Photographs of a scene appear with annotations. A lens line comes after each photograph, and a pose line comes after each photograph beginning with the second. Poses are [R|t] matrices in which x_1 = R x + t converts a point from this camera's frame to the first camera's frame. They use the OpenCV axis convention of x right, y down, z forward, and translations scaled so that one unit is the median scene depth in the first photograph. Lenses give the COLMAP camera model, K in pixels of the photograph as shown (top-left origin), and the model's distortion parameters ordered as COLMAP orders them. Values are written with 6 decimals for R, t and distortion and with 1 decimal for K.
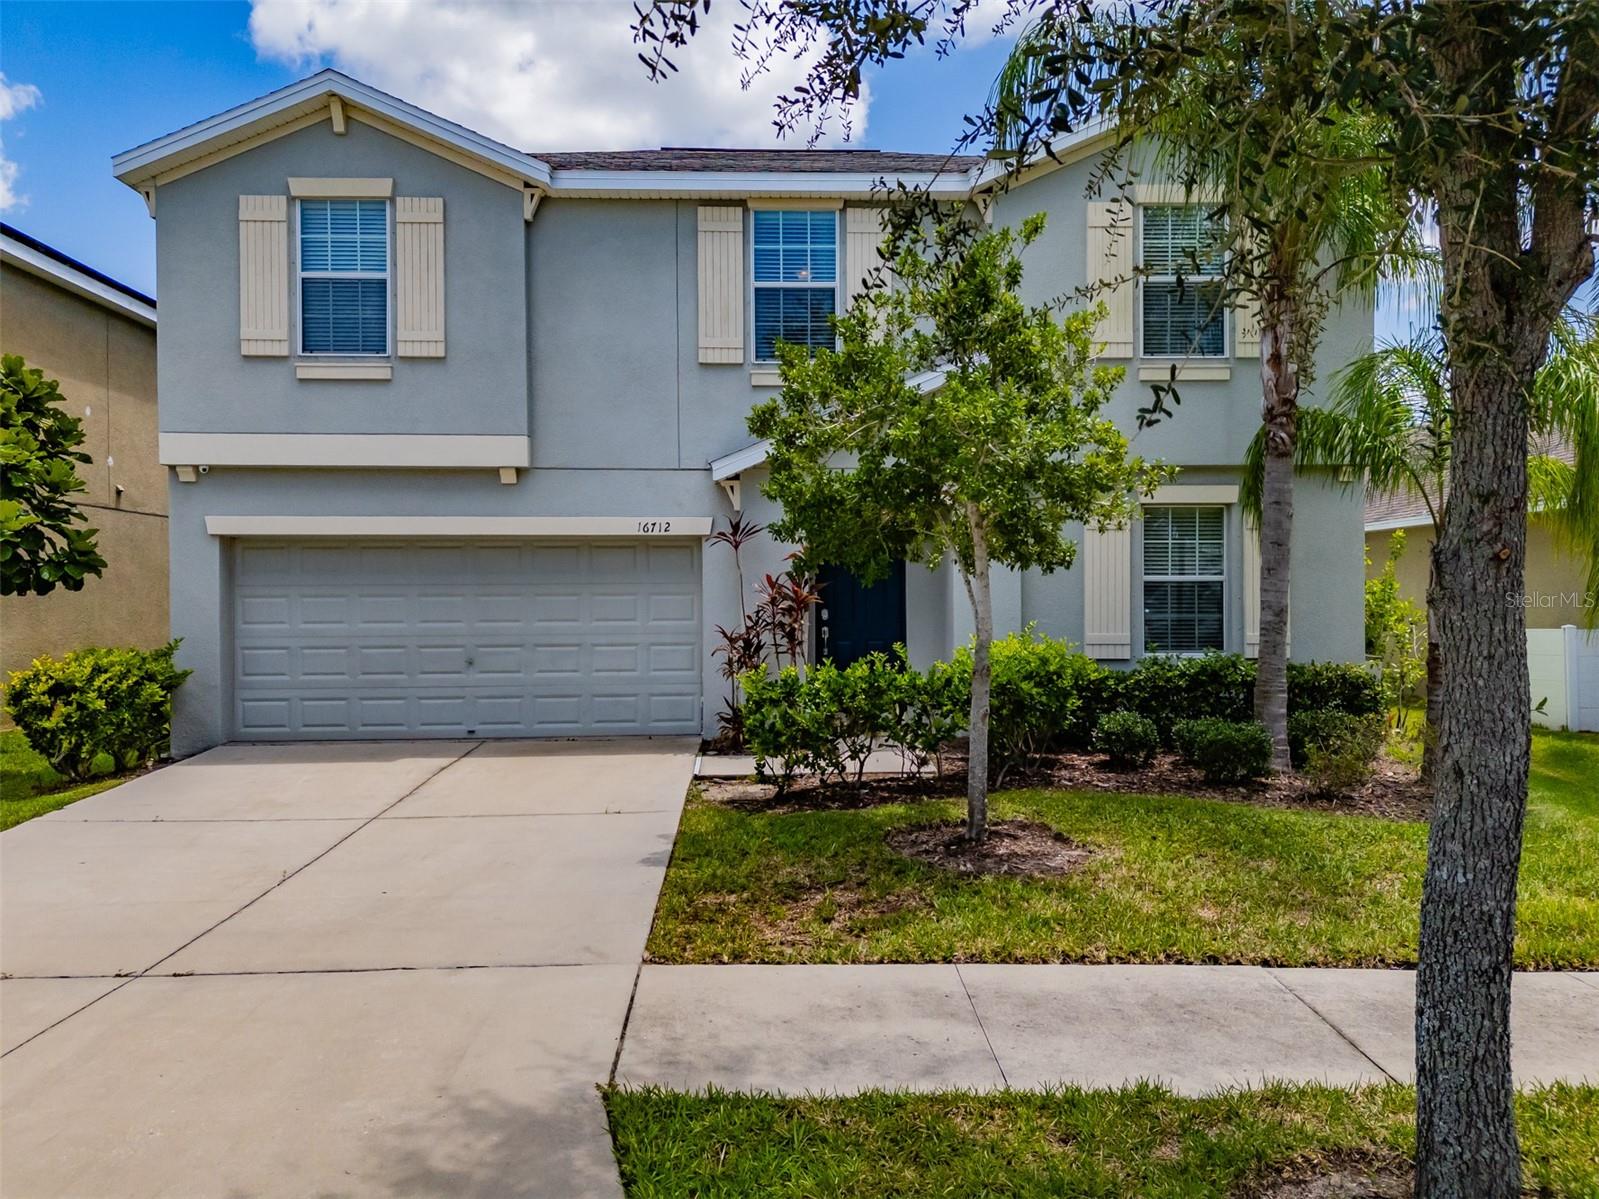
lens RADIAL K [[1199.9, 0, 799.5], [0, 1199.9, 599.5], [0, 0, 1]] dist [0.079898, -0.090319]
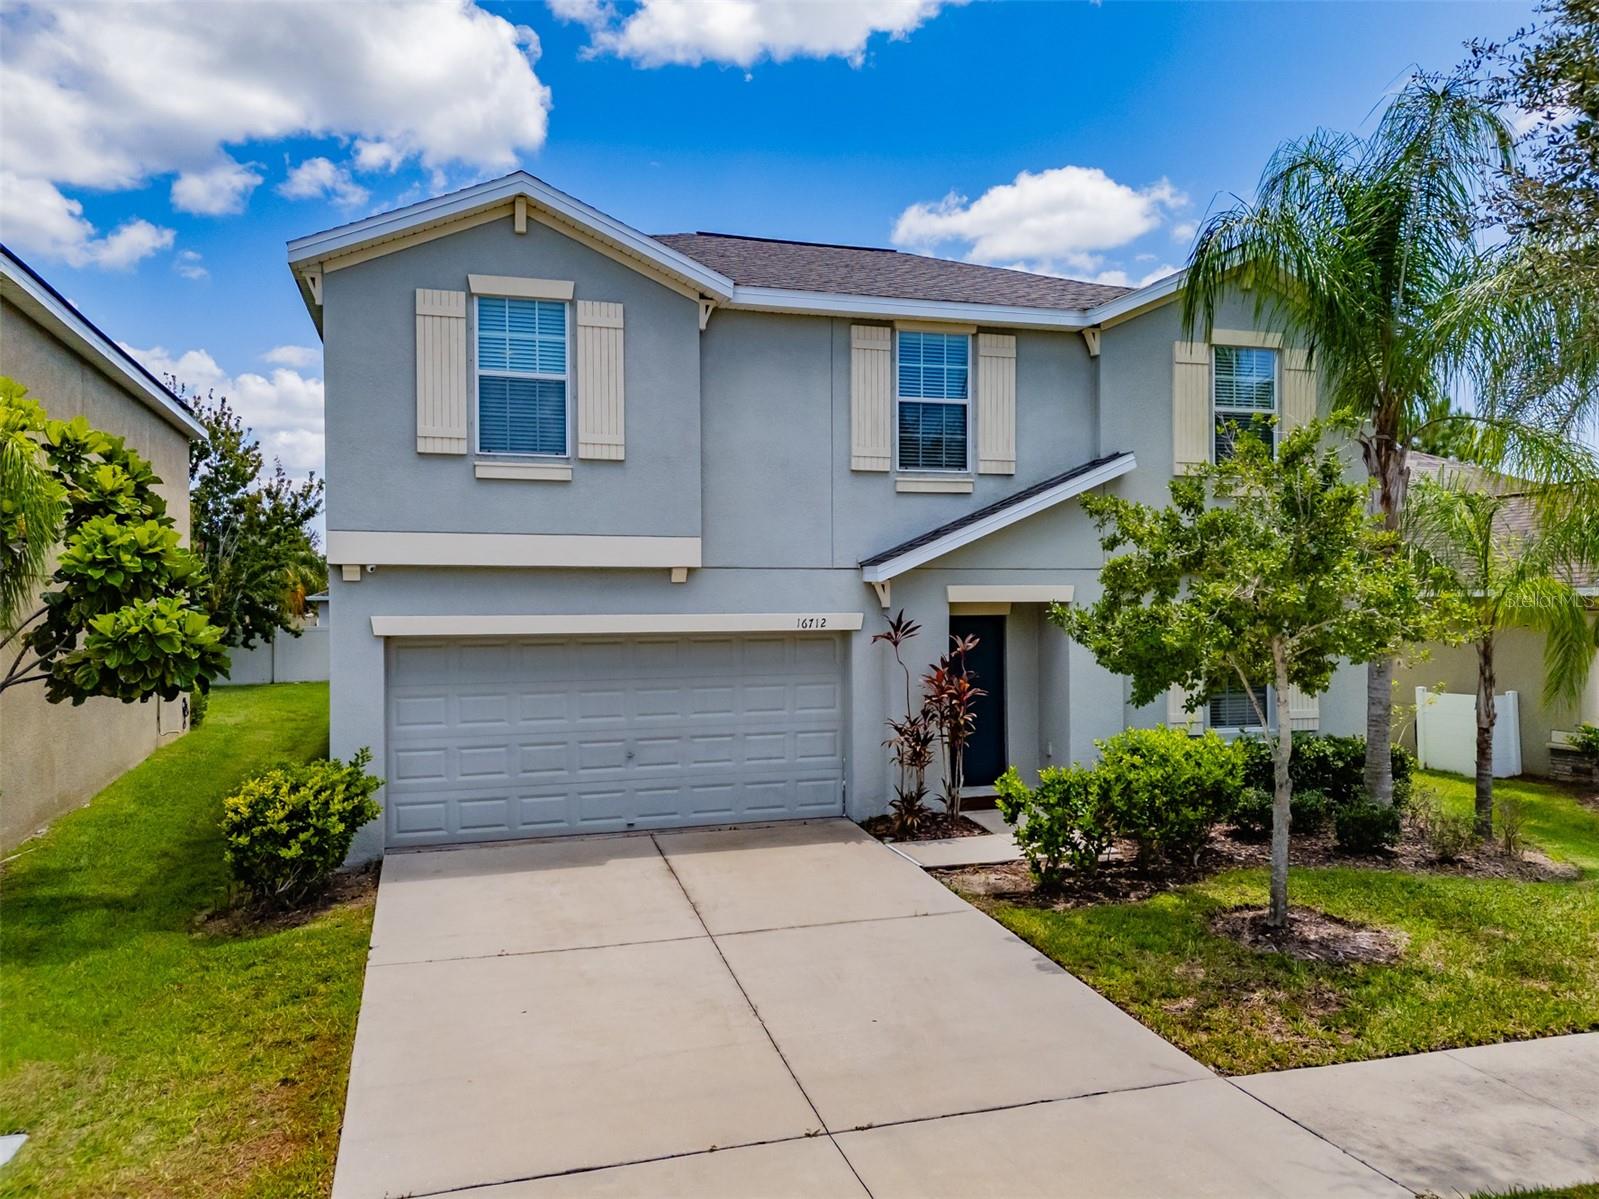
lens RADIAL K [[1199.9, 0, 799.5], [0, 1199.9, 599.5], [0, 0, 1]] dist [0.079898, -0.090319]
pose [[0.962808, 0.000393, 0.270185, -0.424420], [0.000243, 0.999997, -0.002319, -0.080317], [-0.270185, 0.002298, 0.962806, -0.014862]]
